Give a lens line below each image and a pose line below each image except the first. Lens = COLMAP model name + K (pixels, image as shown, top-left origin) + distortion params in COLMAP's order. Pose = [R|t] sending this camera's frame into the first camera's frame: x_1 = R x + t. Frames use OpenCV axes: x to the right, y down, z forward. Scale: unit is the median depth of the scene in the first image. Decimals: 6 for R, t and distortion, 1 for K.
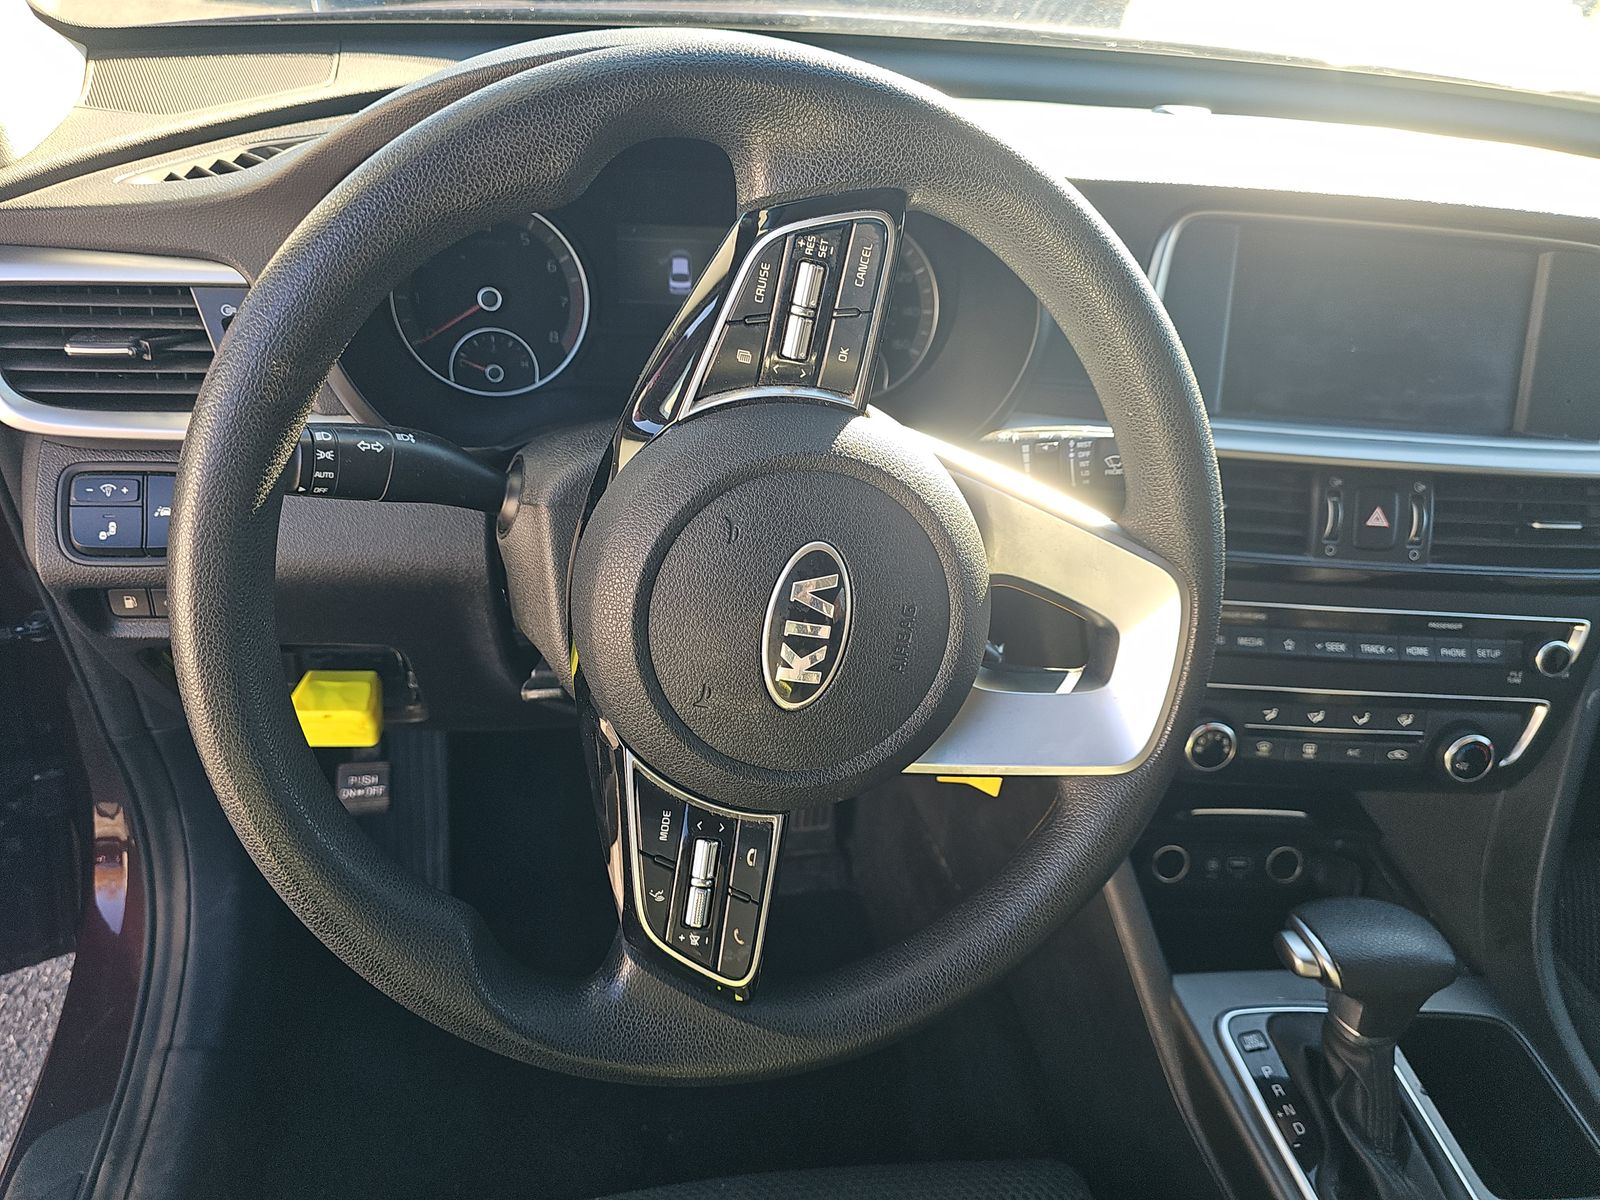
lens RADIAL K [[1071.3, 0, 812.4], [0, 1071.3, 599.0], [0, 0, 1]] dist [0.000386, -0.002118]
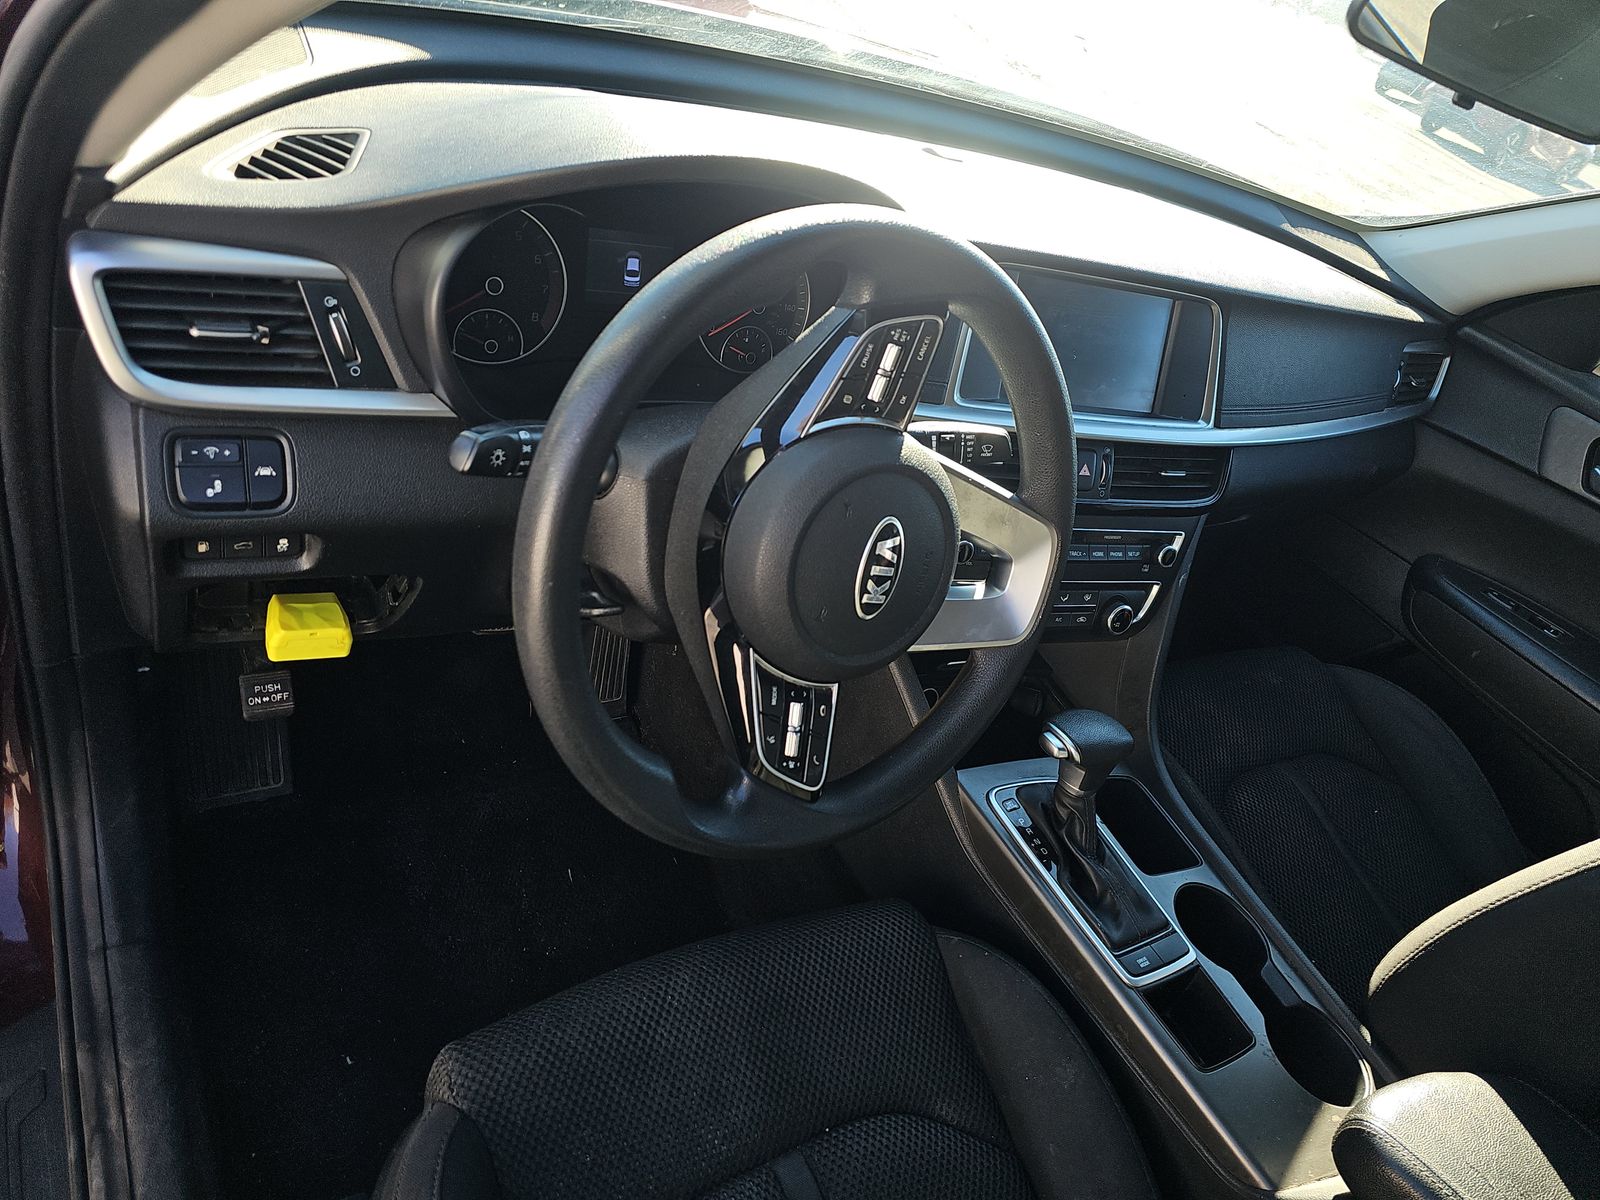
lens RADIAL K [[1041.0, 0, 800.0], [0, 1041.0, 600.0], [0, 0, 1]] dist [0.068611, -0.063116]
pose [[0.922573, -0.044229, 0.383278, -0.515579], [-0.003296, 0.992468, 0.122462, -0.085297], [-0.385808, -0.114243, 0.915479, -0.294347]]
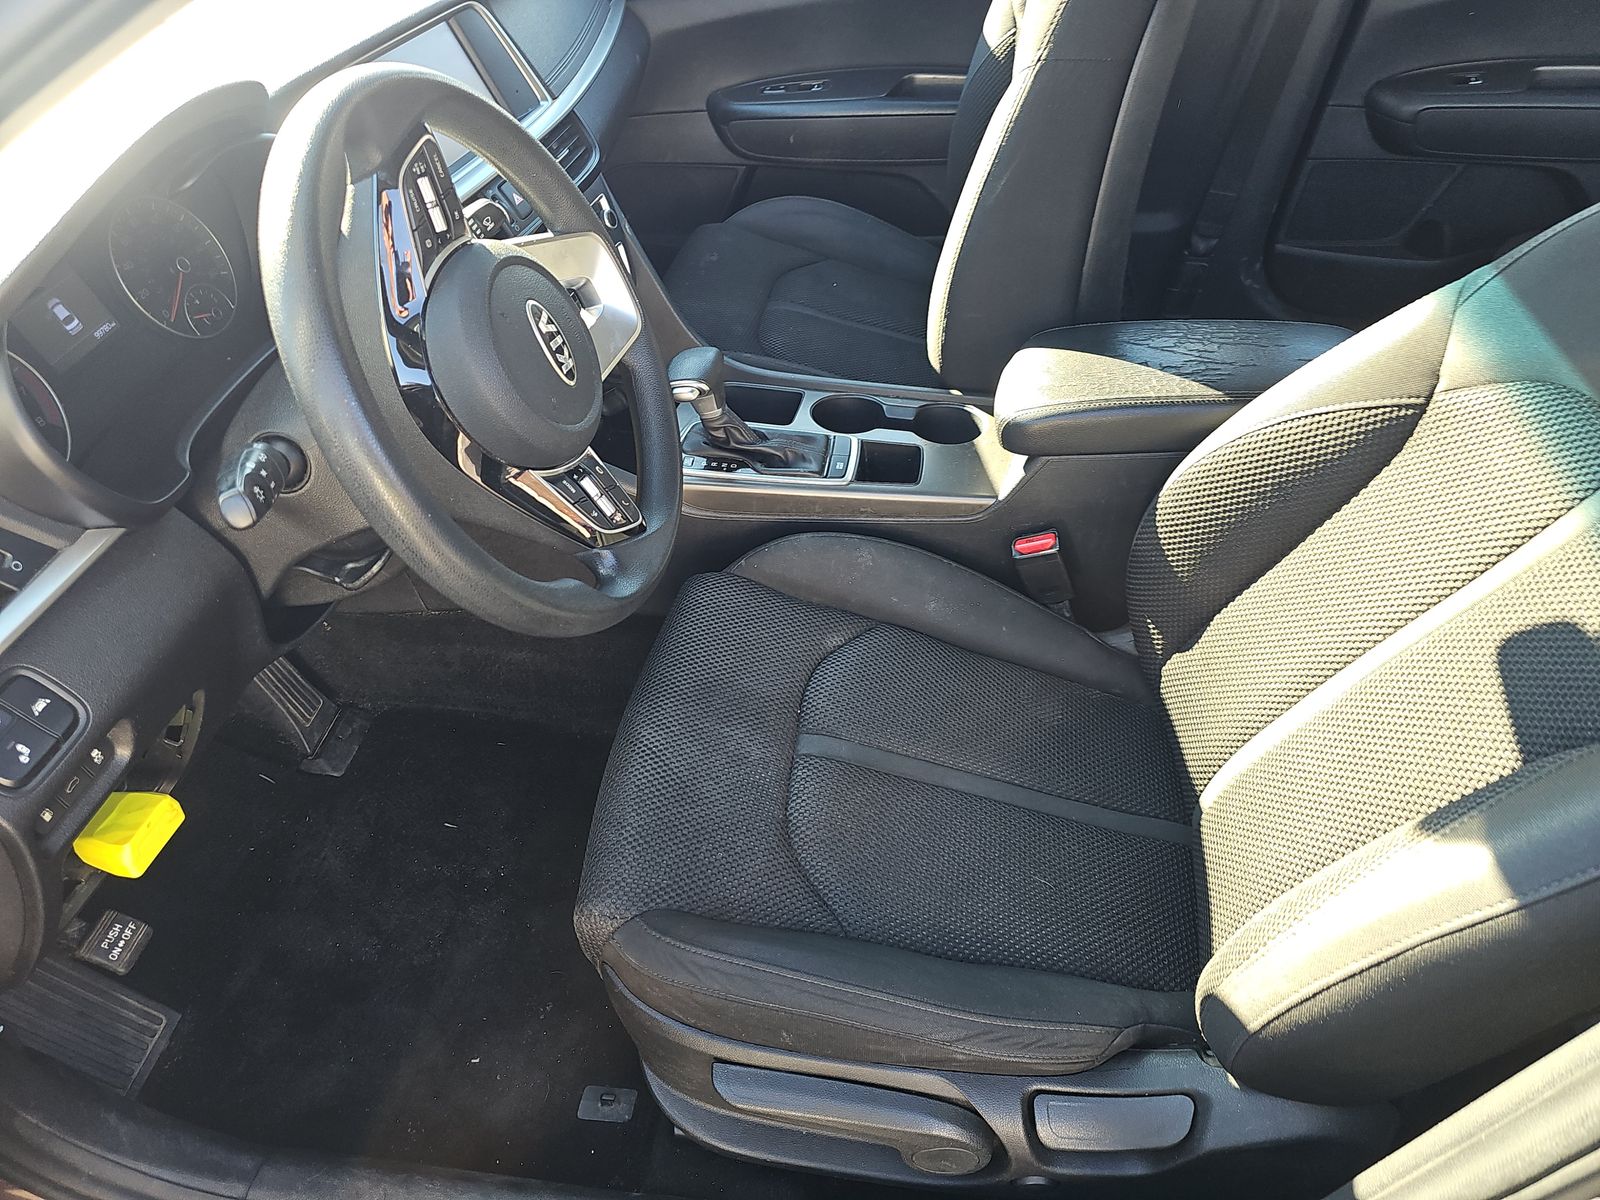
lens RADIAL K [[1036.6, 0, 806.8], [0, 1036.6, 575.7], [0, 0, 1]] dist [0.086825, -0.093958]
pose [[0.305641, -0.711169, 0.633106, -0.959541], [0.585983, 0.664581, 0.463633, -0.212644], [-0.750472, 0.229284, 0.619856, -0.296314]]
